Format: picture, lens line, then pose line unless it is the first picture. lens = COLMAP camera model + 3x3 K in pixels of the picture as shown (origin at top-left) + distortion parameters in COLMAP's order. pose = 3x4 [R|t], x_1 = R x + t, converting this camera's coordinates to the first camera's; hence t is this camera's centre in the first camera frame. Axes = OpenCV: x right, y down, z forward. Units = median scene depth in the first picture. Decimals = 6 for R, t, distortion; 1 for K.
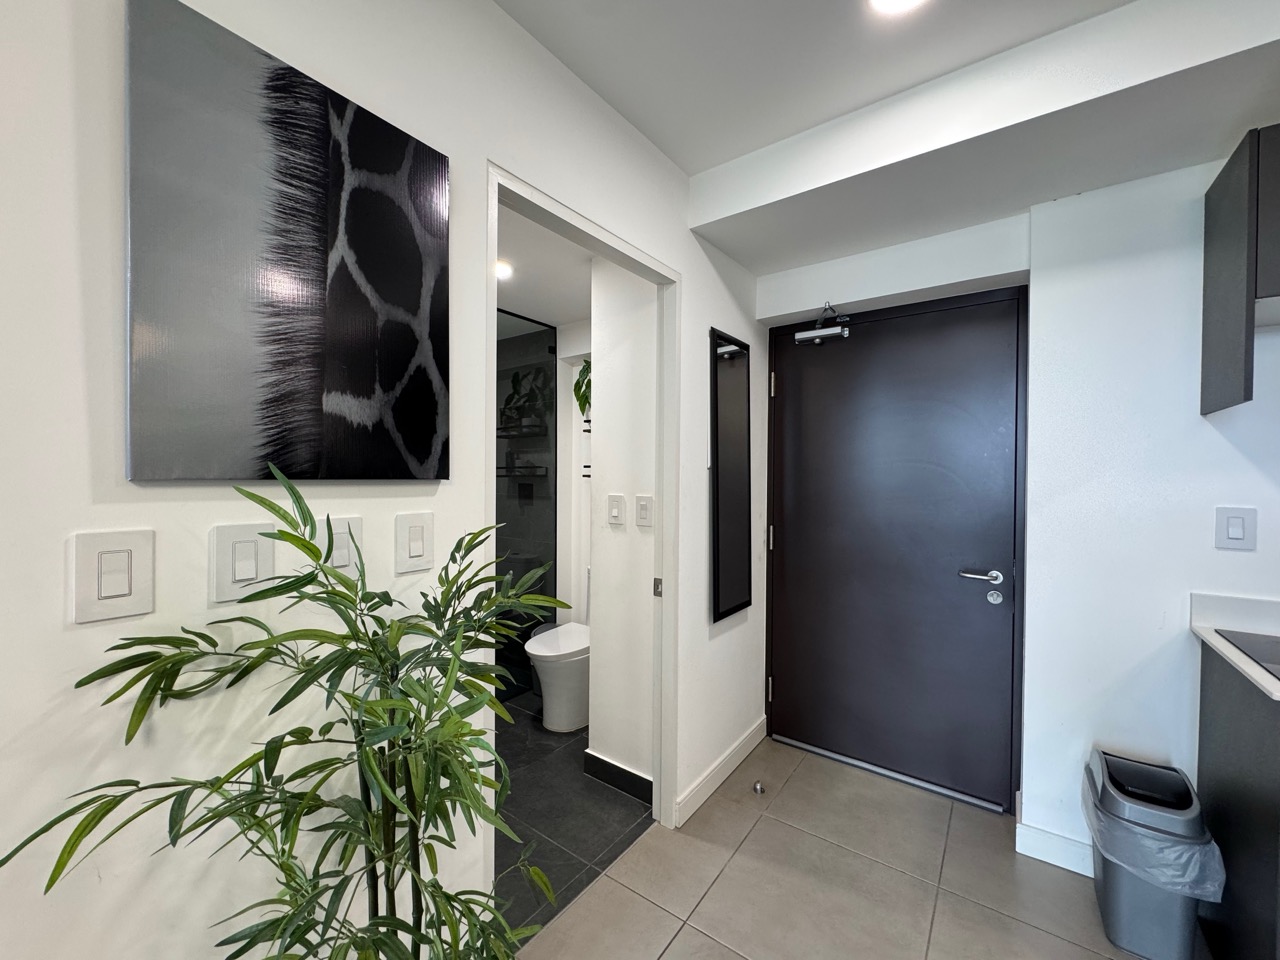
lens RADIAL K [[506.8, 0, 643.8], [0, 506.8, 475.7], [0, 0, 1]] dist [-0.002627, -0.000494]
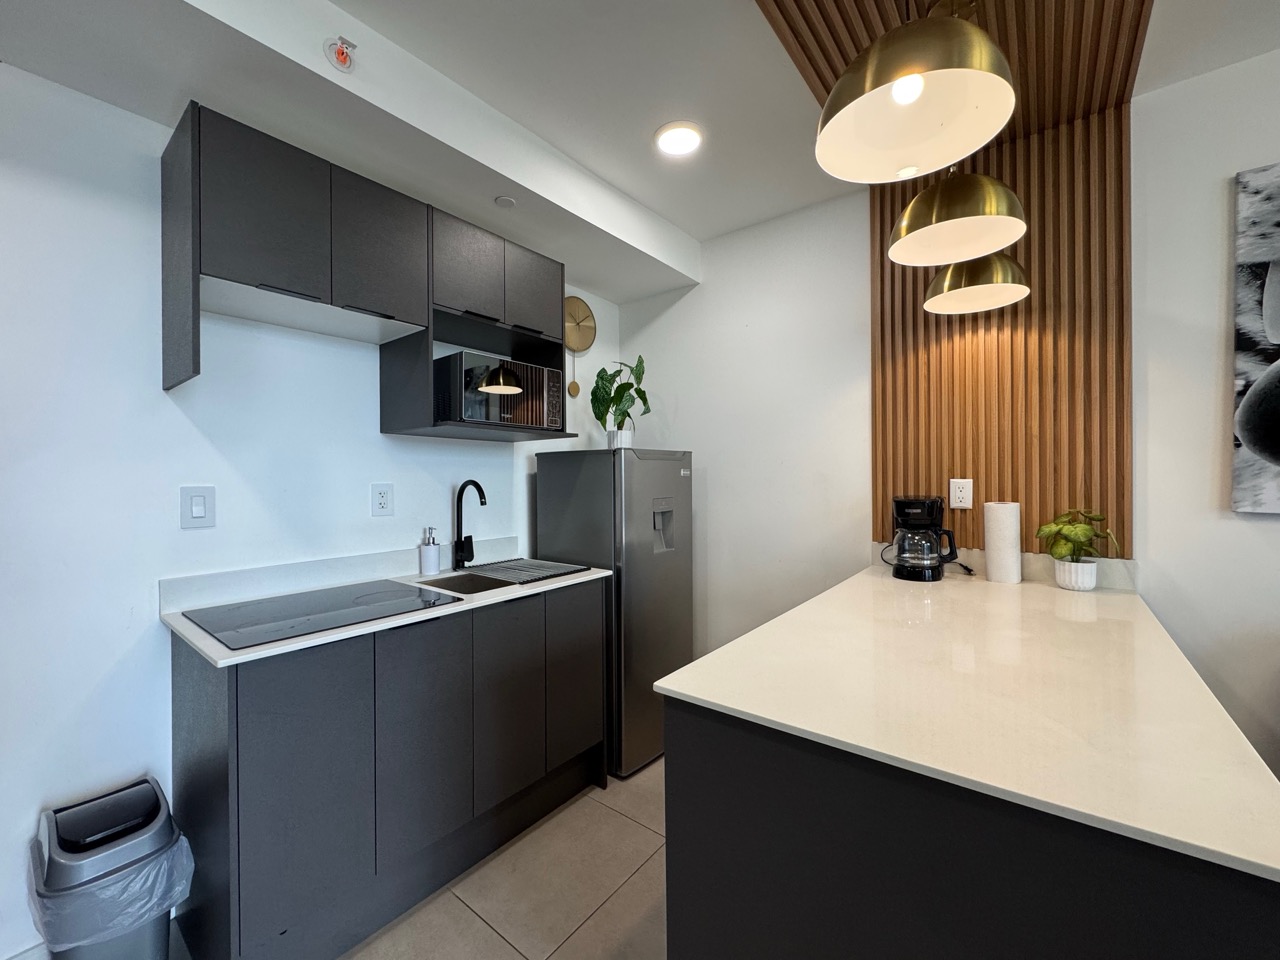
lens RADIAL K [[506.8, 0, 640.8], [0, 506.8, 477.7], [0, 0, 1]] dist [-0.002627, -0.000494]
pose [[0.040949, -0.015322, 0.999044, 0.216661], [0.018582, 0.999721, 0.014571, 0.051269], [-0.998988, 0.017968, 0.041222, 0.081578]]
